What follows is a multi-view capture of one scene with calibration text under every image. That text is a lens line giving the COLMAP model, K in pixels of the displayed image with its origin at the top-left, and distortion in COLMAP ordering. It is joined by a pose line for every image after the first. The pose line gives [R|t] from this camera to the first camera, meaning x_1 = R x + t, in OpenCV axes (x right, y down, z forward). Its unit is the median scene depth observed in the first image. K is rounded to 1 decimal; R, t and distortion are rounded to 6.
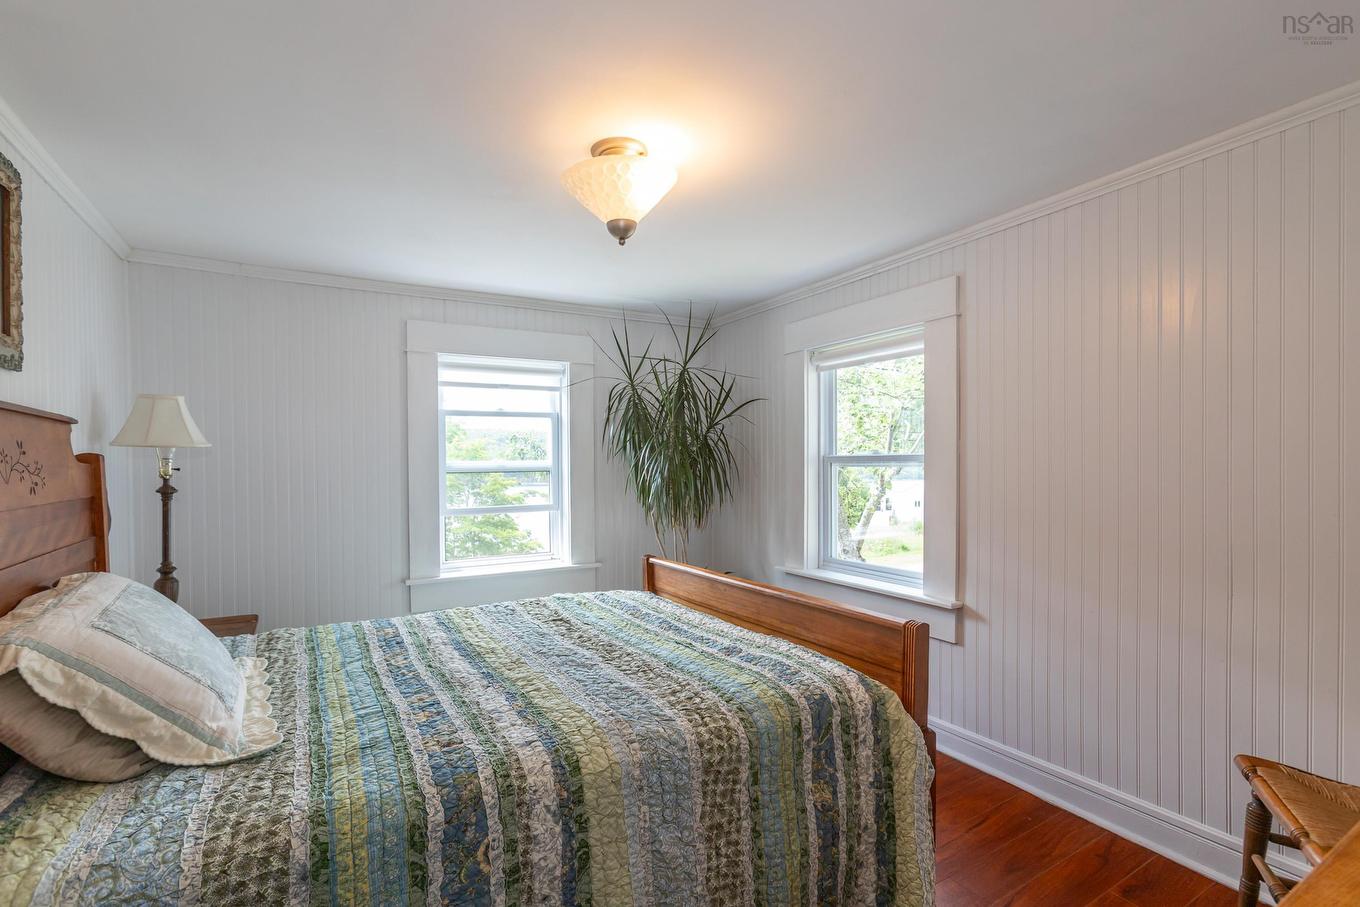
lens RADIAL K [[651.2, 0, 674.2], [0, 651.2, 425.5], [0, 0, 1]] dist [-0.024294, 0.013964]
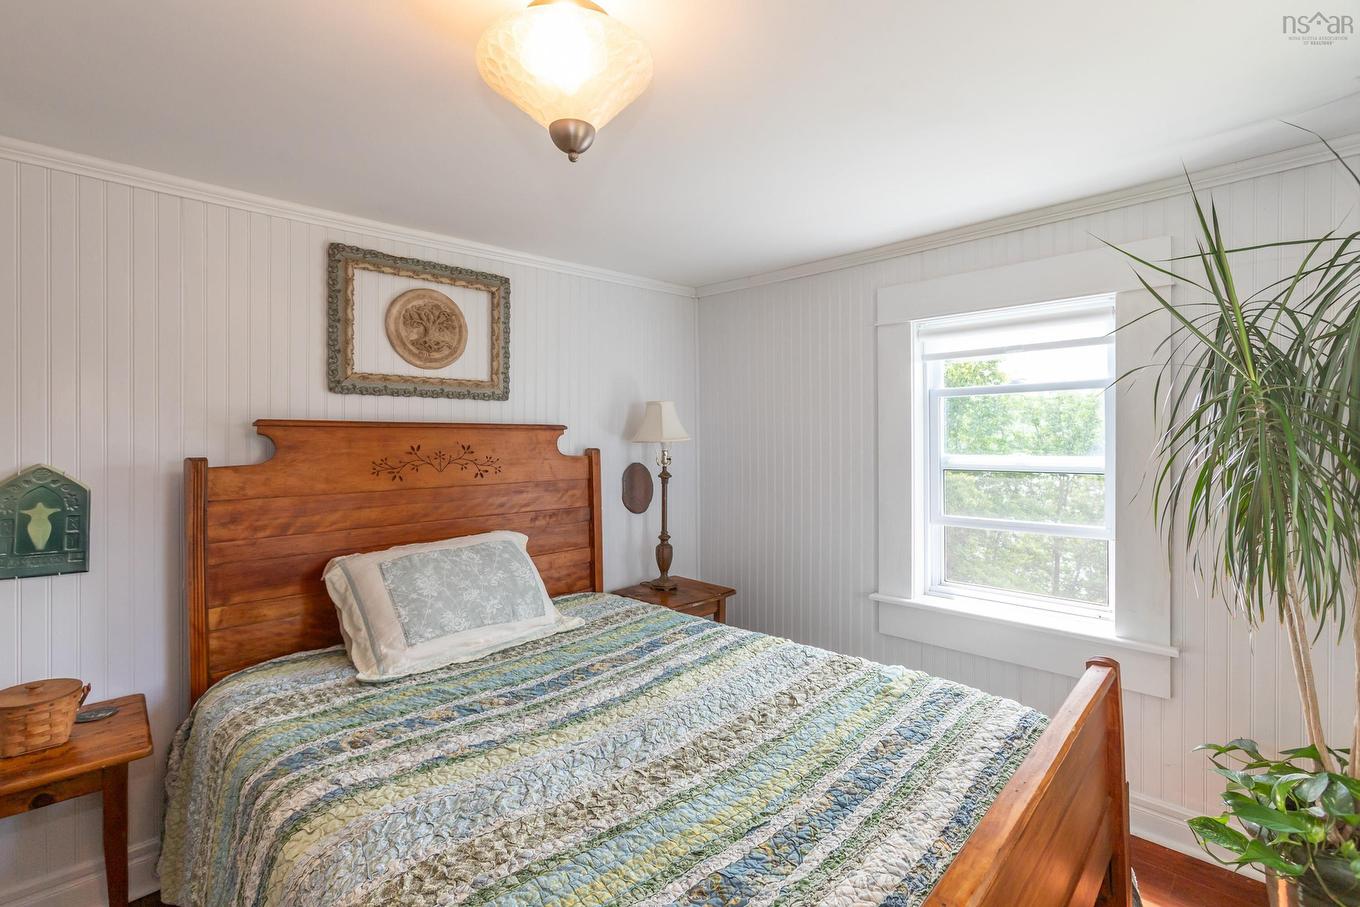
lens RADIAL K [[640.5, 0, 699.3], [0, 640.5, 447.8], [0, 0, 1]] dist [0.002121, 0.000708]
pose [[0.251837, 0.021716, -0.967526, 0.528998], [0.051903, 0.998006, 0.035910, 0.002956], [0.966377, -0.059261, 0.250208, 0.874848]]
